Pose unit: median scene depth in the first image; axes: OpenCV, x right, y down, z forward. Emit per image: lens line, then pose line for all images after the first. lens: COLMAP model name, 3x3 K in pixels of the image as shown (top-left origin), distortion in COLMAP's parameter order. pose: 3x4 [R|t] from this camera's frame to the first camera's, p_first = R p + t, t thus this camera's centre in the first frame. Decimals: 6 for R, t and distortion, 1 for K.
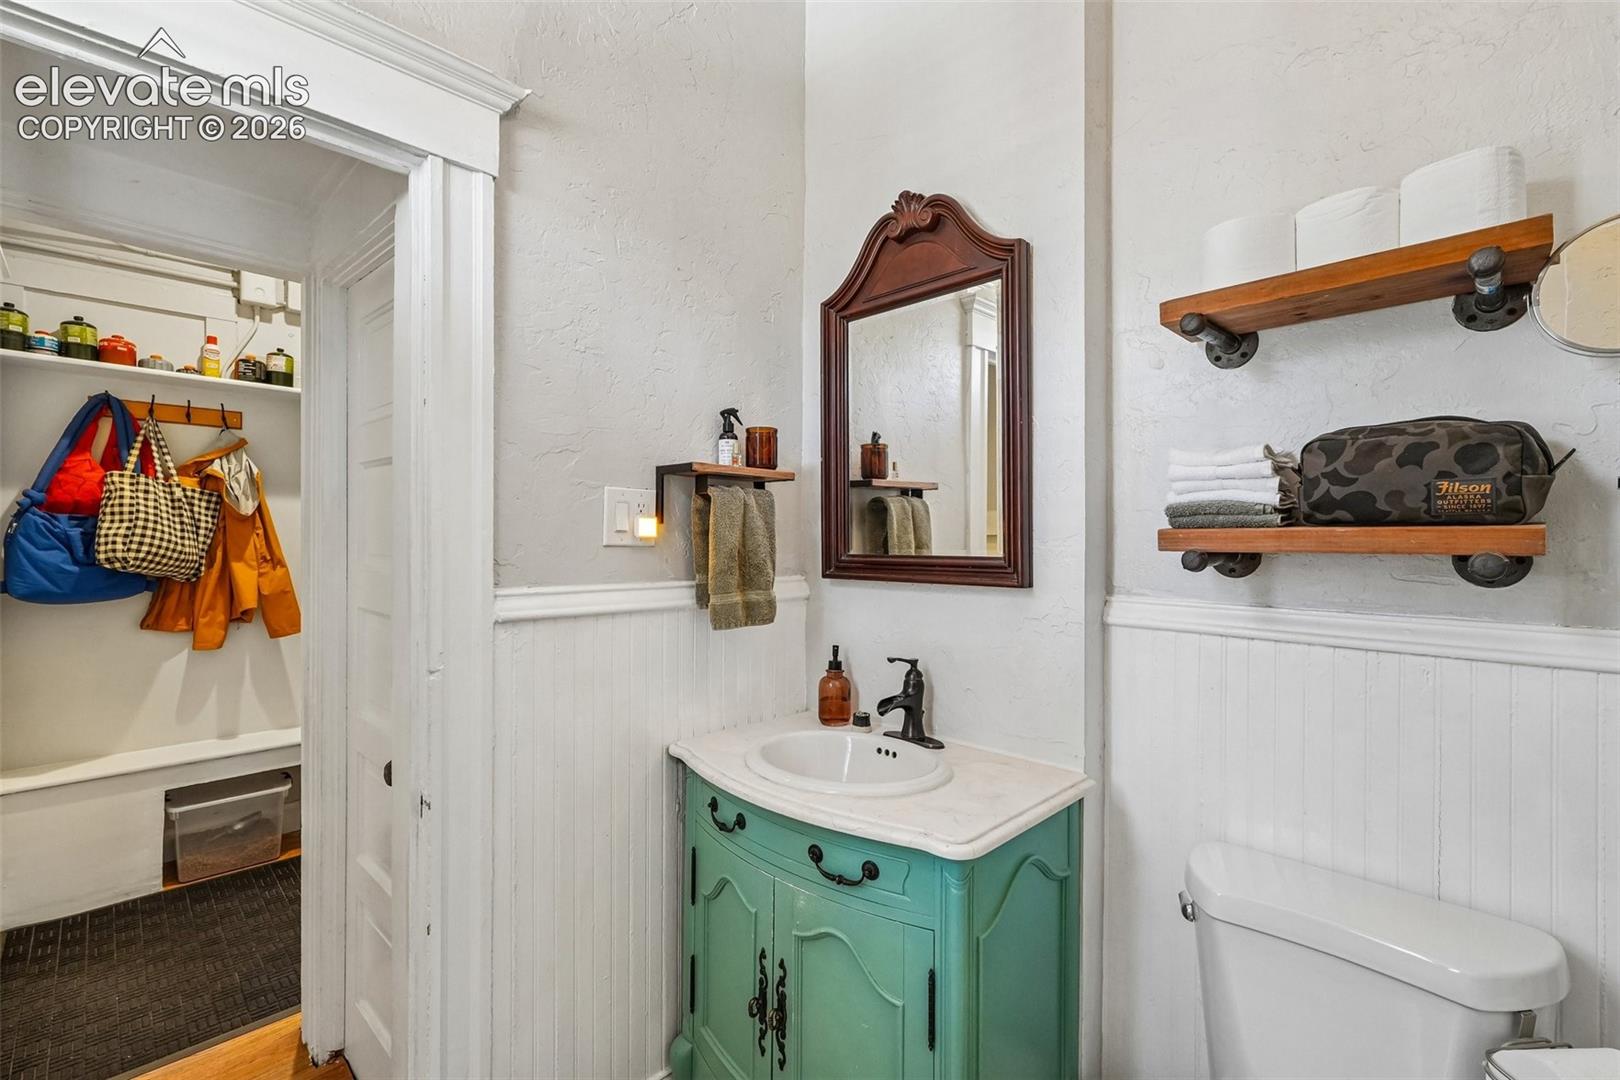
lens RADIAL K [[691.0, 0, 816.1], [0, 691.0, 544.6], [0, 0, 1]] dist [-0.003923, -0.000031]
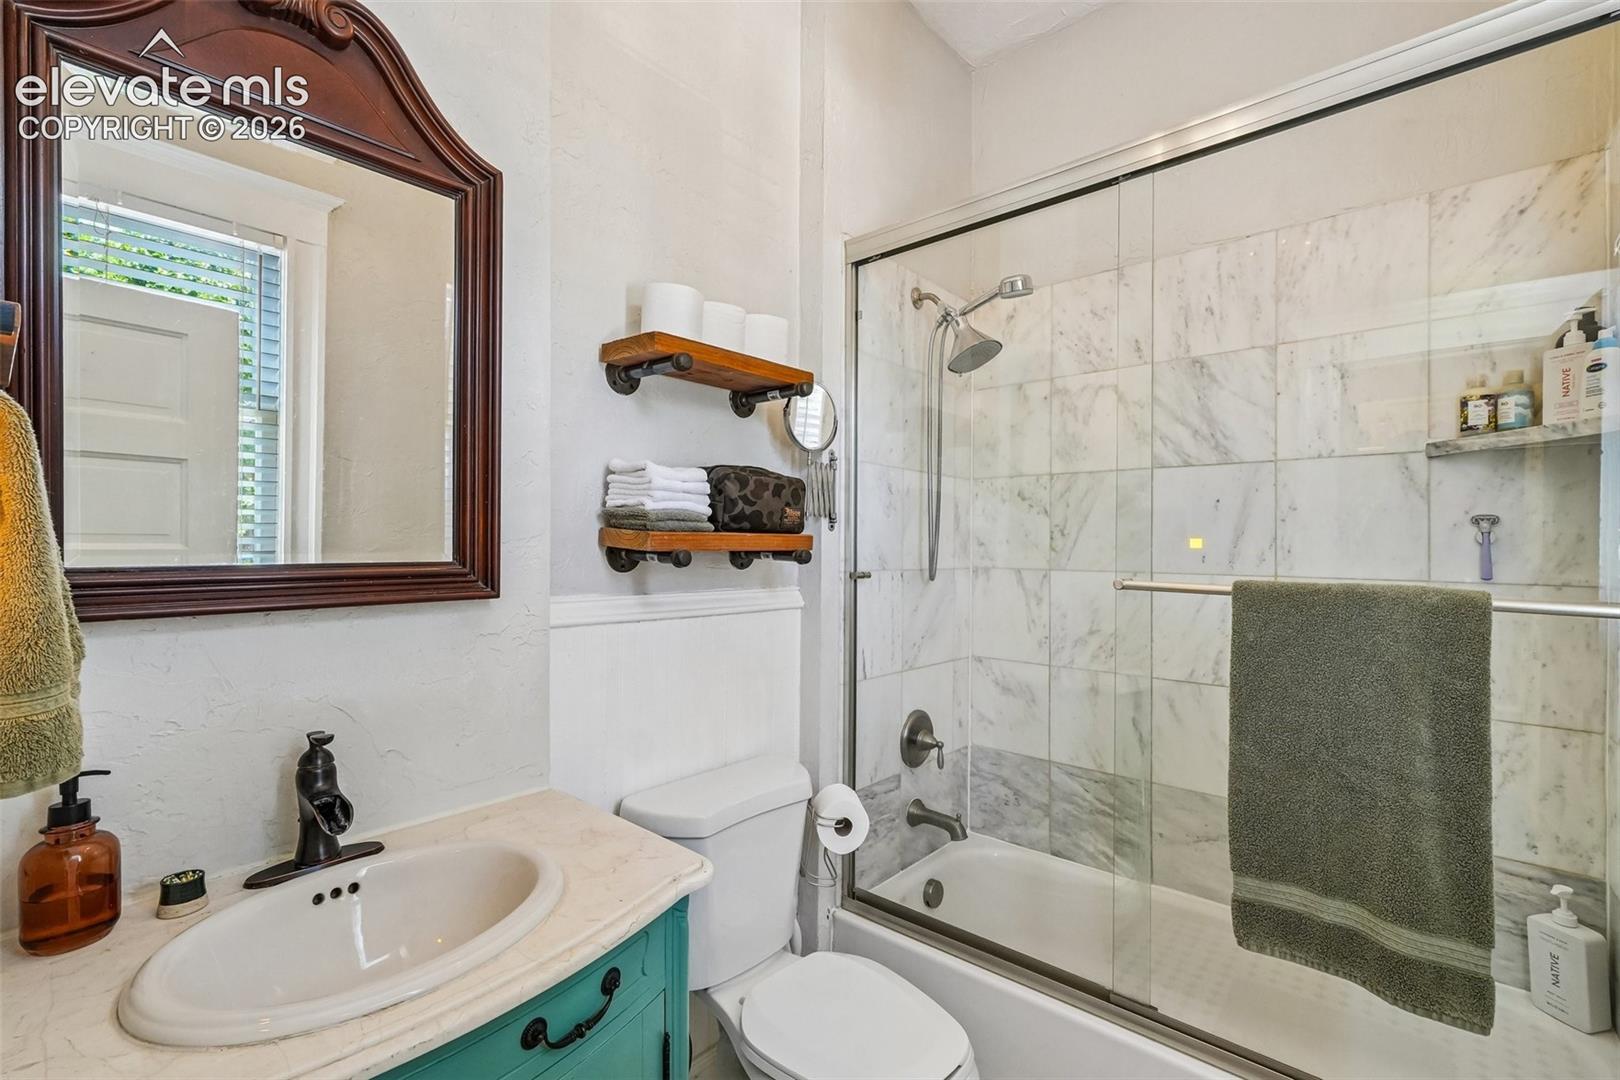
lens RADIAL K [[691.0, 0, 816.1], [0, 691.0, 544.6], [0, 0, 1]] dist [-0.003923, -0.000031]
pose [[-0.022938, -0.005933, 0.999719, -0.642711], [-0.003229, 0.999978, 0.005860, -0.008397], [-0.999732, -0.003094, -0.022956, 0.761342]]
